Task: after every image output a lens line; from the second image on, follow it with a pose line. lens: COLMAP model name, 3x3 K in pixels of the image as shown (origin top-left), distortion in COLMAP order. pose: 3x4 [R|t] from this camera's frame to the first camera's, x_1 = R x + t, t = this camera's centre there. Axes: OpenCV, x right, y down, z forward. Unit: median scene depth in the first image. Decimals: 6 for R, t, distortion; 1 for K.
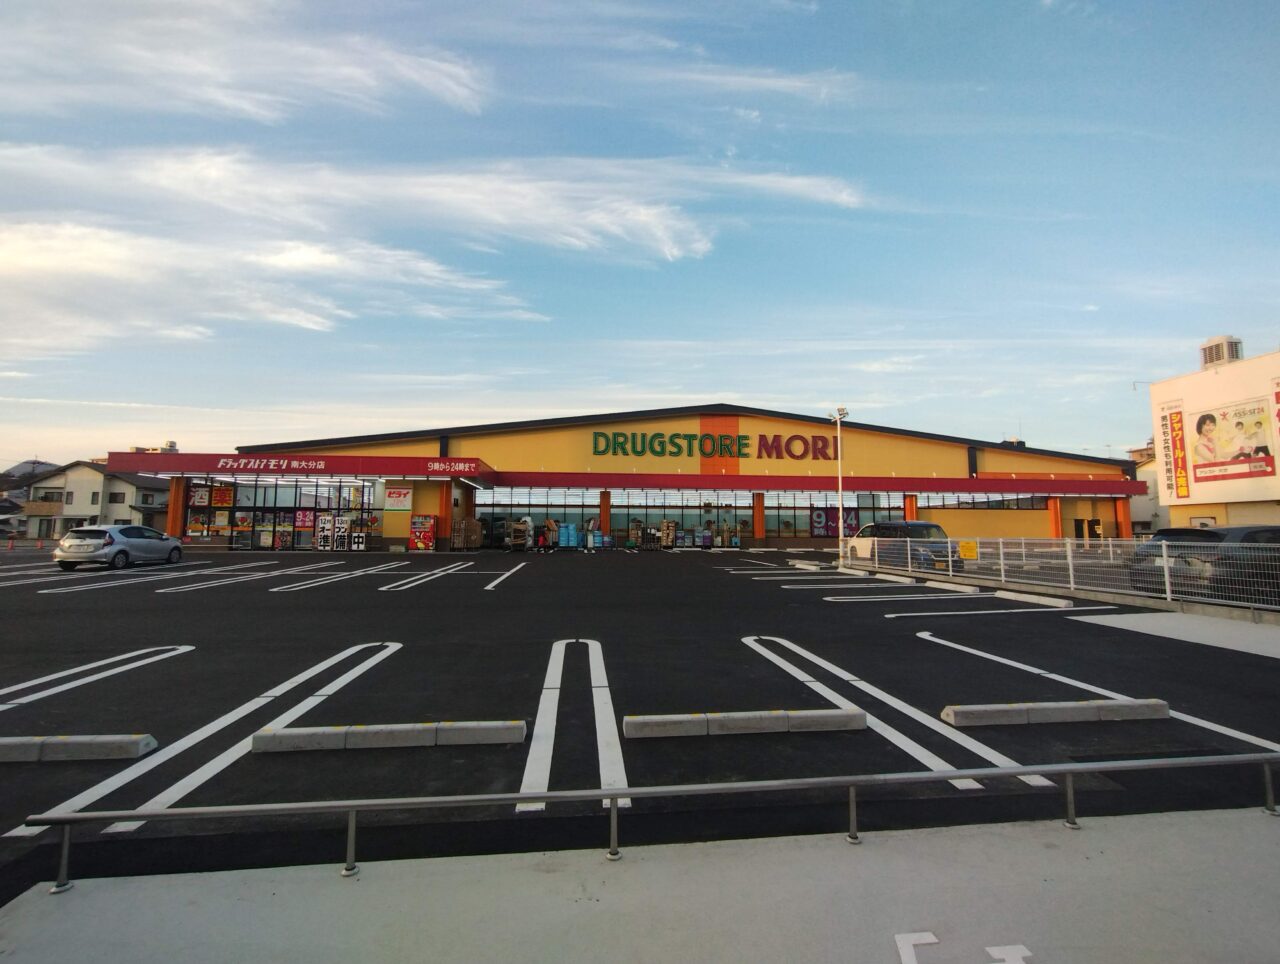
lens RADIAL K [[577.3, 0, 637.1], [0, 577.3, 471.9], [0, 0, 1]] dist [-0.003261, -0.000835]
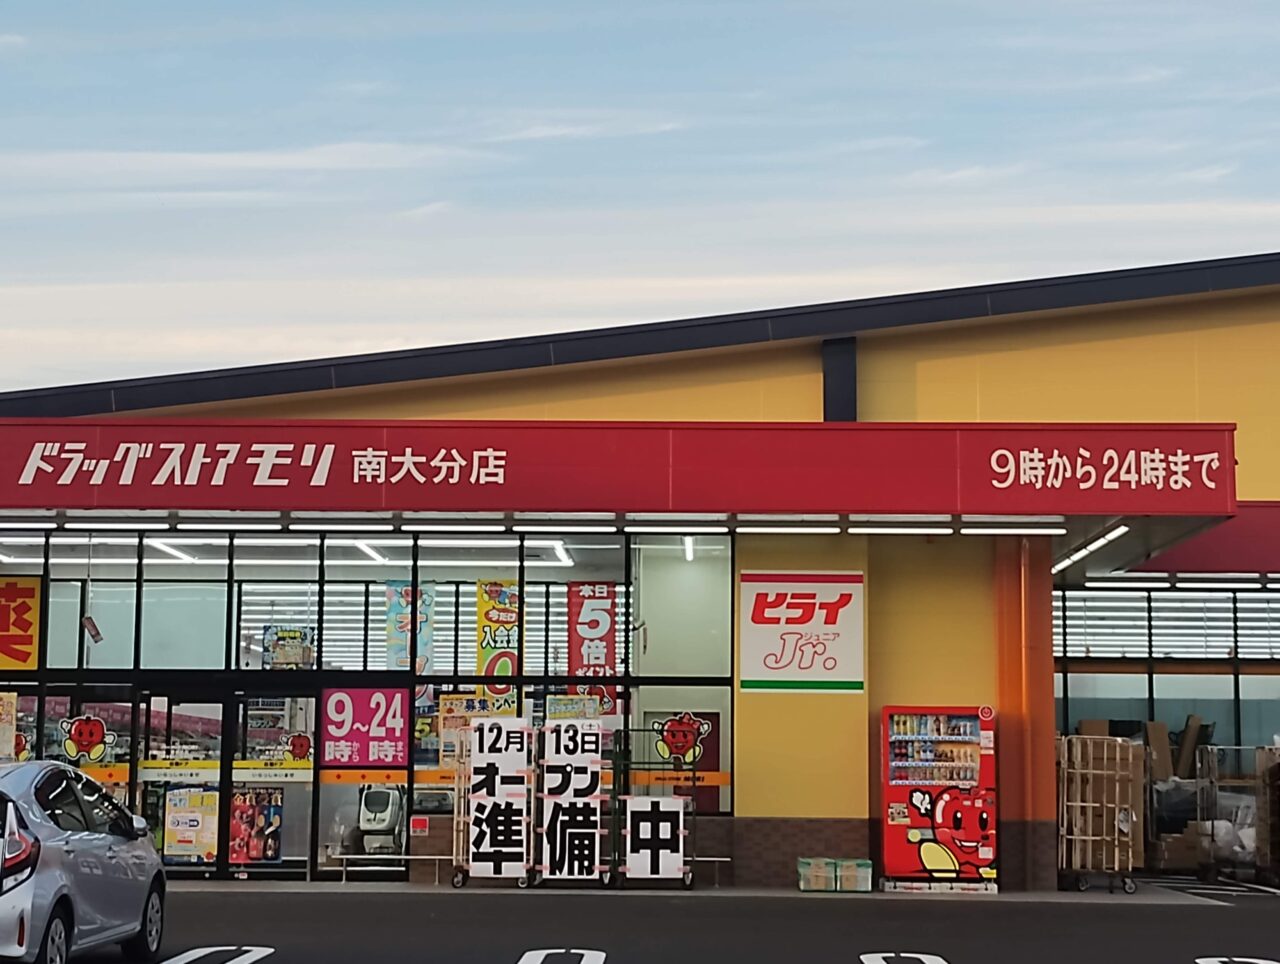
lens RADIAL K [[2327.1, 0, 640.1], [0, 2327.1, 479.5], [0, 0, 1]] dist [0.047567, 0.000000]
pose [[0.992630, -0.011689, -0.120621, -0.378391], [0.008671, 0.999637, -0.025514, 0.013893], [0.120875, 0.024280, 0.992371, 0.169576]]
